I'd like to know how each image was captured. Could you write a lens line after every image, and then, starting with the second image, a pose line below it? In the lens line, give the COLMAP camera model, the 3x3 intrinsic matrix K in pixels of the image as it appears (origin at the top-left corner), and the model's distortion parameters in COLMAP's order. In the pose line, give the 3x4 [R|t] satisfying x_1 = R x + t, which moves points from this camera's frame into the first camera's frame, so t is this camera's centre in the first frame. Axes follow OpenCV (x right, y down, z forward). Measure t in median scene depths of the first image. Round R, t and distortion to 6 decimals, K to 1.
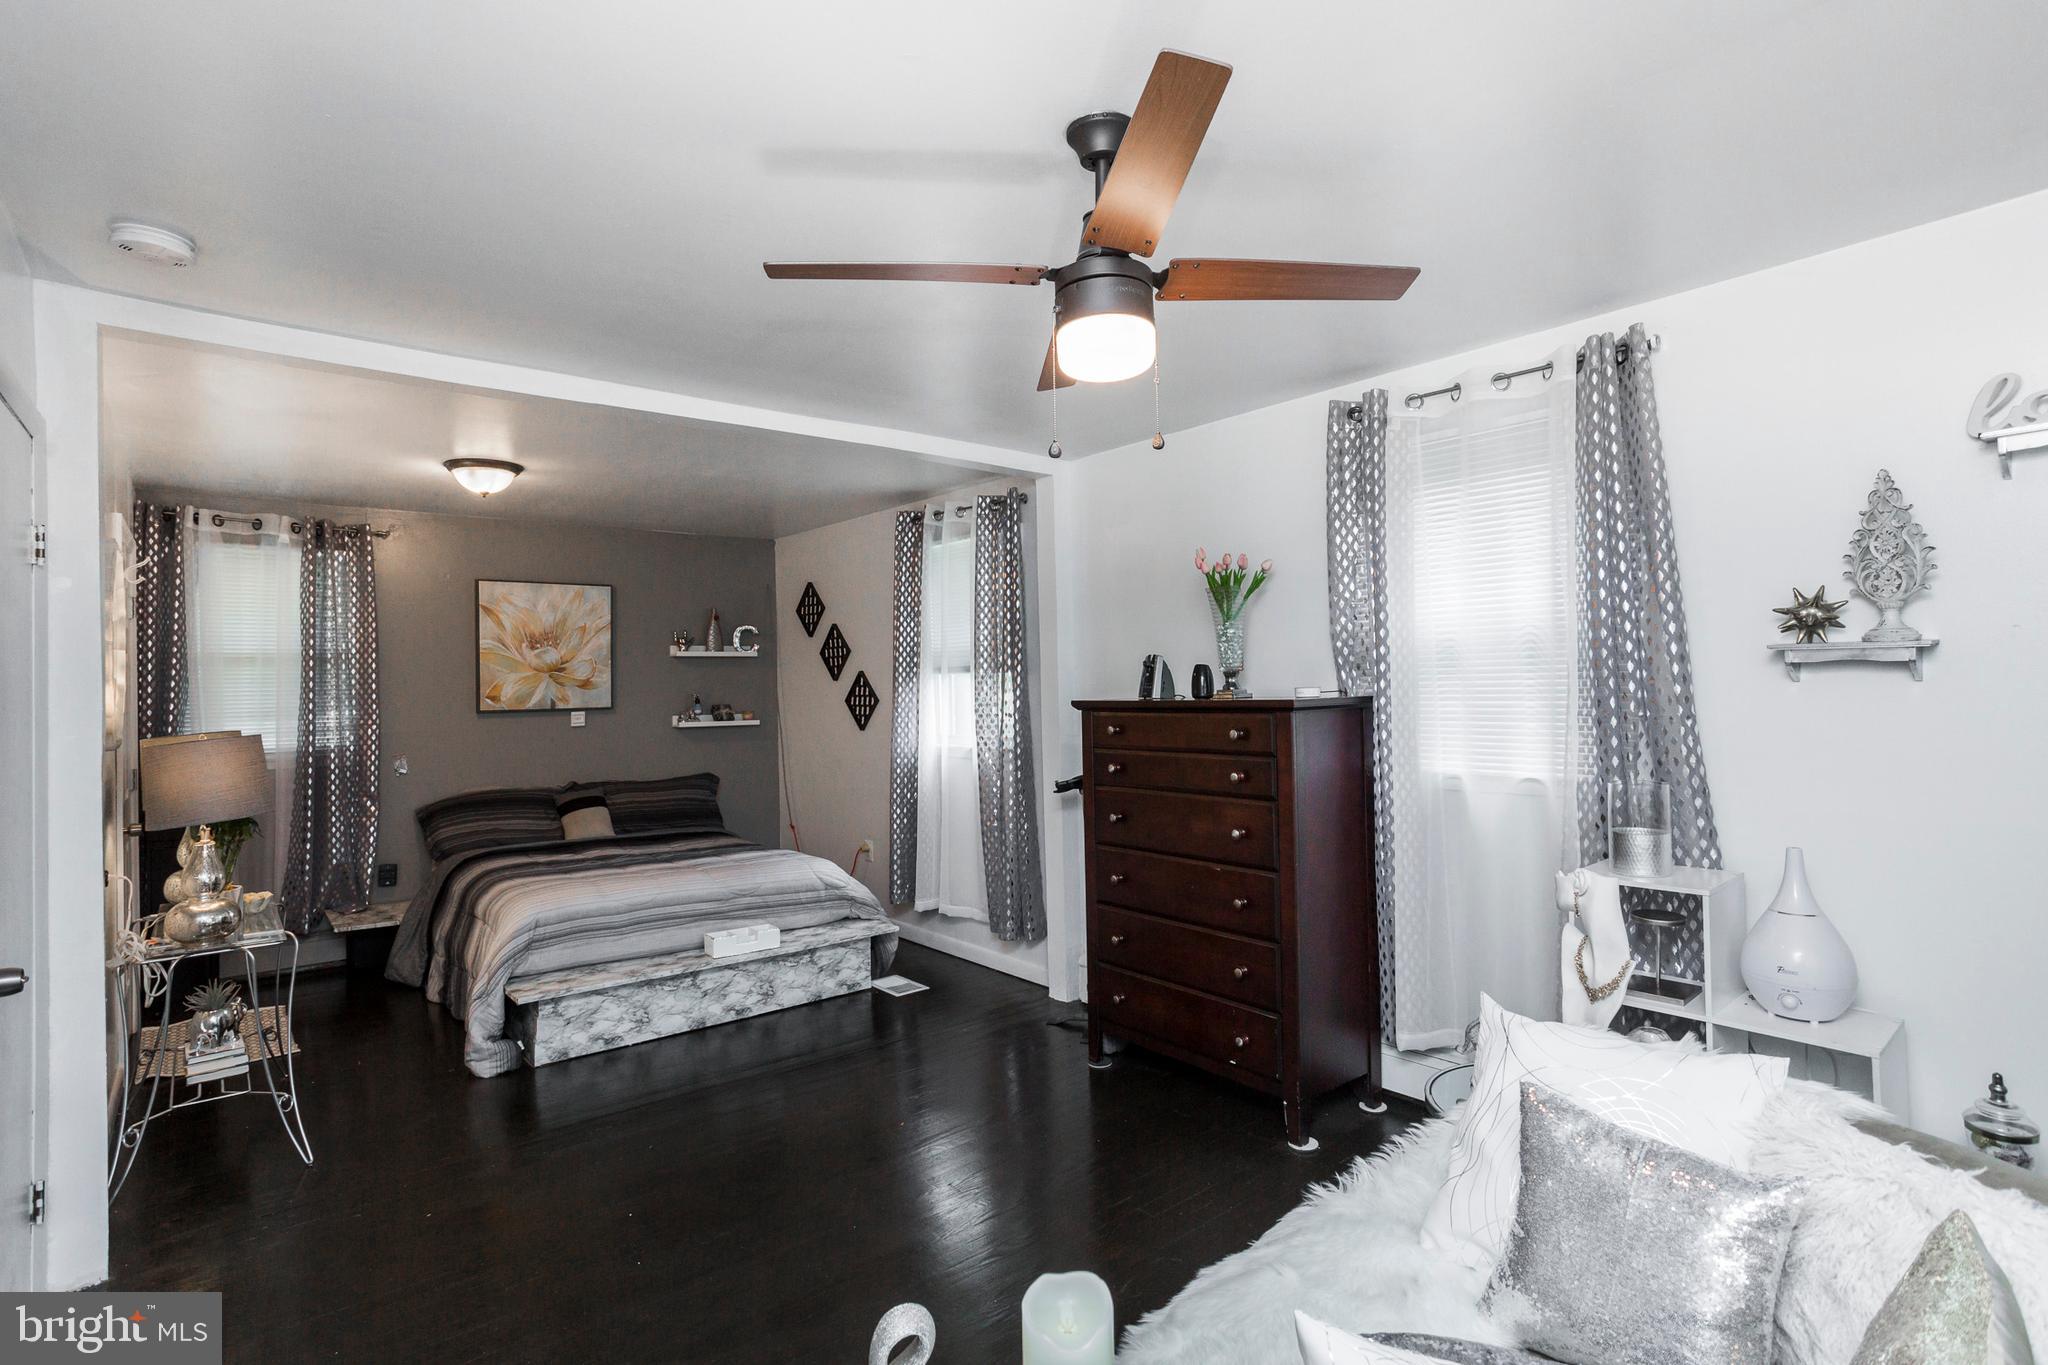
lens RADIAL K [[1028.8, 0, 998.1], [0, 1028.8, 675.2], [0, 0, 1]] dist [-0.066043, 0.033376]
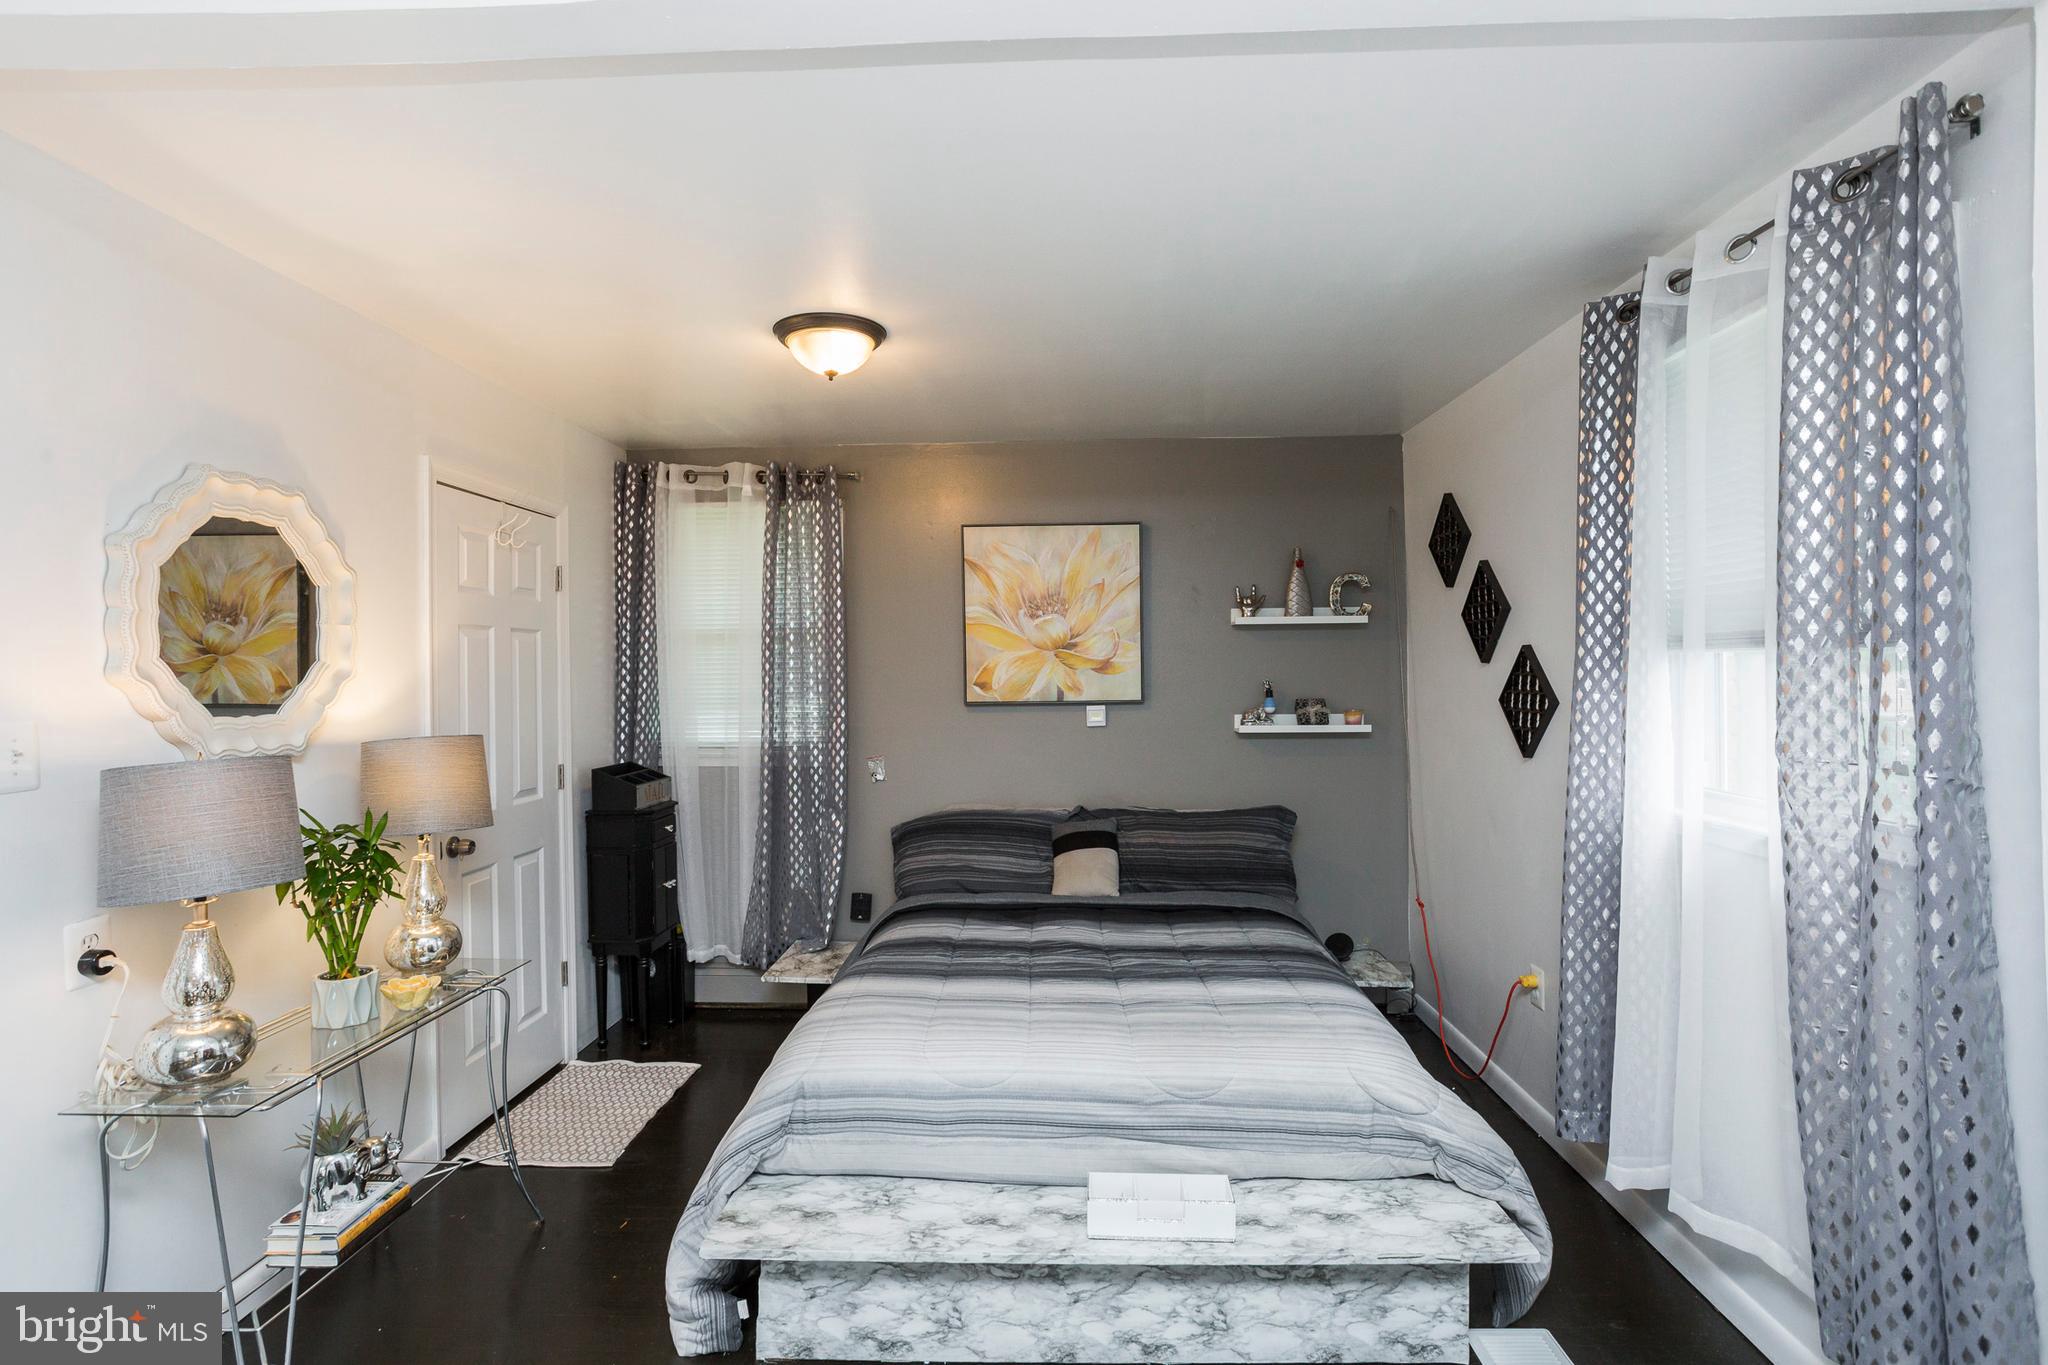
lens RADIAL K [[1028.8, 0, 998.1], [0, 1028.8, 675.2], [0, 0, 1]] dist [-0.066043, 0.033376]
pose [[0.757312, 0.011465, -0.652952, 0.000066], [0.003920, 0.999748, 0.022101, -0.001325], [0.653041, -0.019296, 0.757077, 0.478344]]
